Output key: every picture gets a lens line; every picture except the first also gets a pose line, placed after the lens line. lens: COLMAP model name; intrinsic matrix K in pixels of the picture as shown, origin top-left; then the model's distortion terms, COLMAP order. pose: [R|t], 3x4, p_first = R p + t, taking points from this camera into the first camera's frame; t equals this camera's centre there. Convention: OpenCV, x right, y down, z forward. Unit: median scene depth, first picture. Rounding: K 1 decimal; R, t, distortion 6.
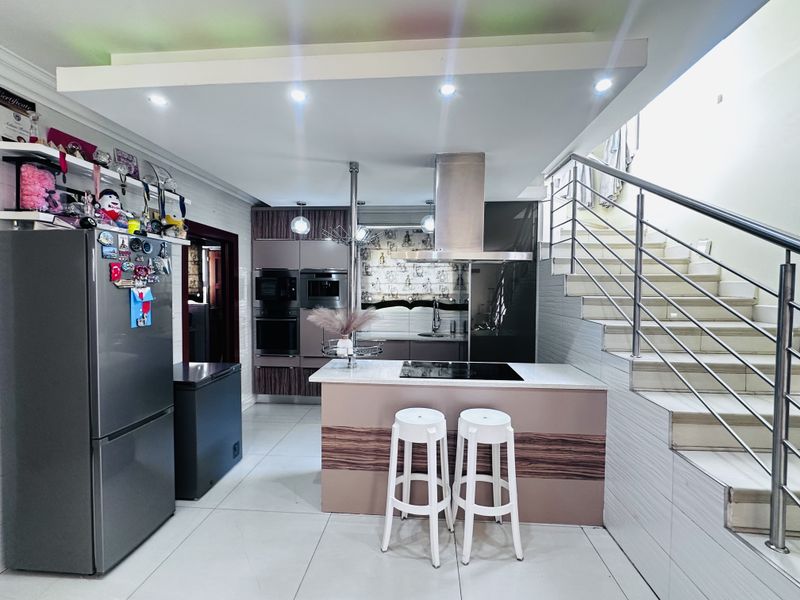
lens RADIAL K [[366.3, 0, 400.0], [0, 366.3, 300.0], [0, 0, 1]] dist [-0.001532, -0.000455]
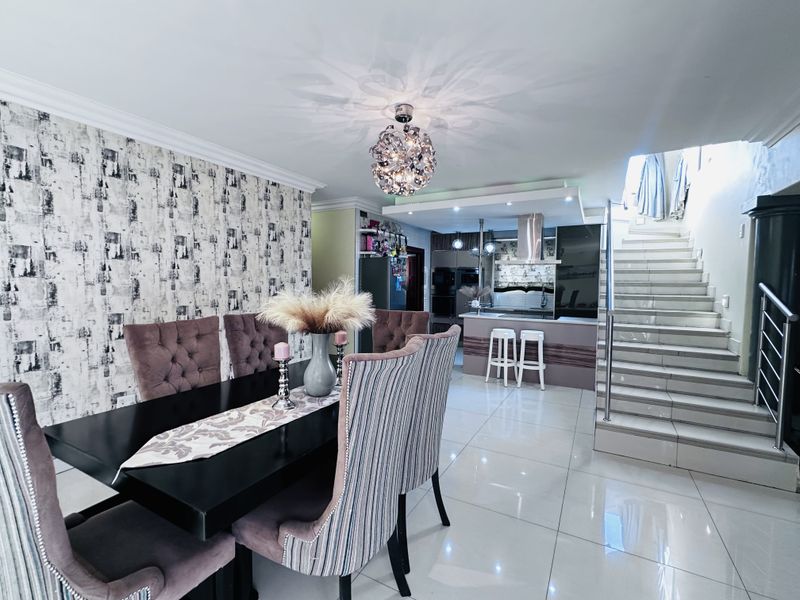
lens RADIAL K [[366.3, 0, 400.0], [0, 366.3, 300.0], [0, 0, 1]] dist [-0.001532, -0.000455]
pose [[0.910832, 0.024388, -0.412057, 0.194054], [-0.017771, 0.999644, 0.019883, 0.039177], [0.412395, -0.010787, 0.910941, -0.672362]]
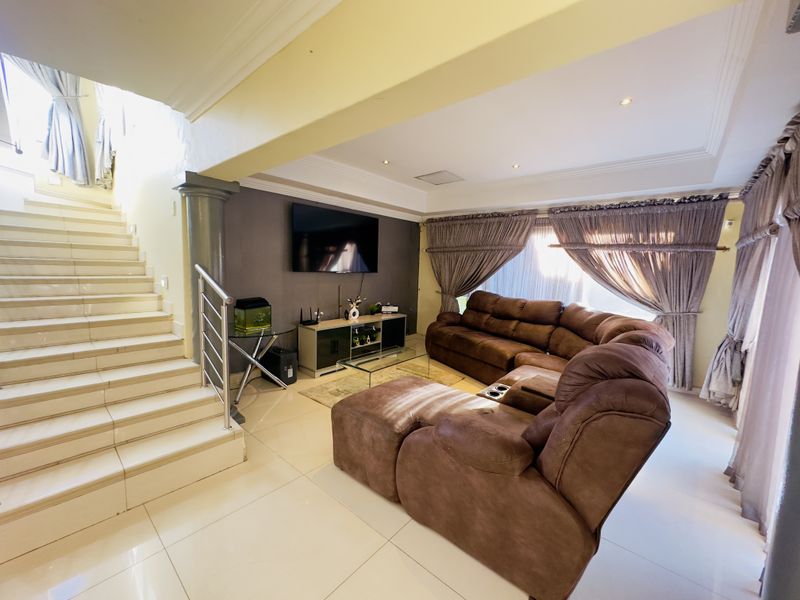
lens RADIAL K [[318.7, 0, 400.0], [0, 318.7, 300.0], [0, 0, 1]] dist [-0.002196, -0.000428]
pose [[0.591429, -0.073130, 0.803034, 0.269335], [0.001797, 0.995996, 0.089380, 0.023572], [-0.806355, -0.051419, 0.589192, -0.433397]]
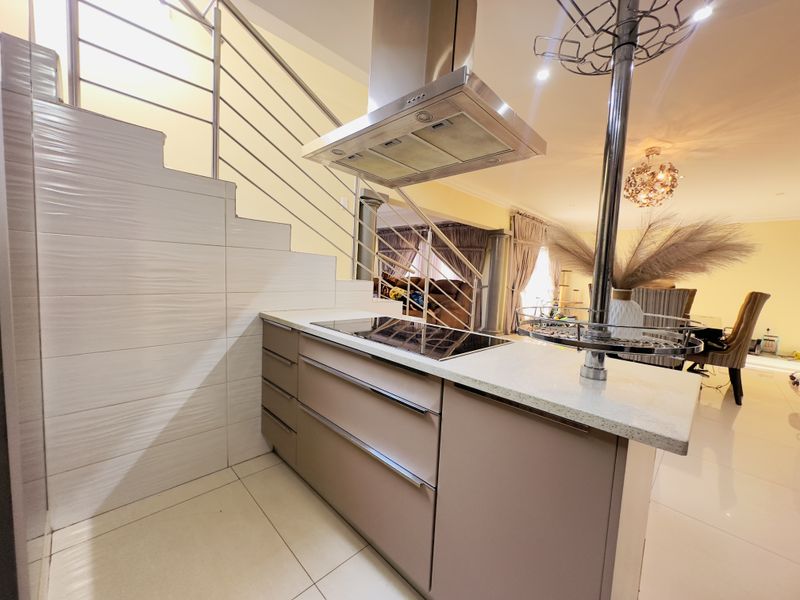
lens RADIAL K [[318.7, 0, 400.0], [0, 318.7, 300.0], [0, 0, 1]] dist [-0.002196, -0.000428]
pose [[-0.758416, -0.098759, 0.644245, -0.109169], [-0.037757, 0.993451, 0.107841, 0.039659], [-0.650676, 0.057464, -0.757178, 0.813667]]
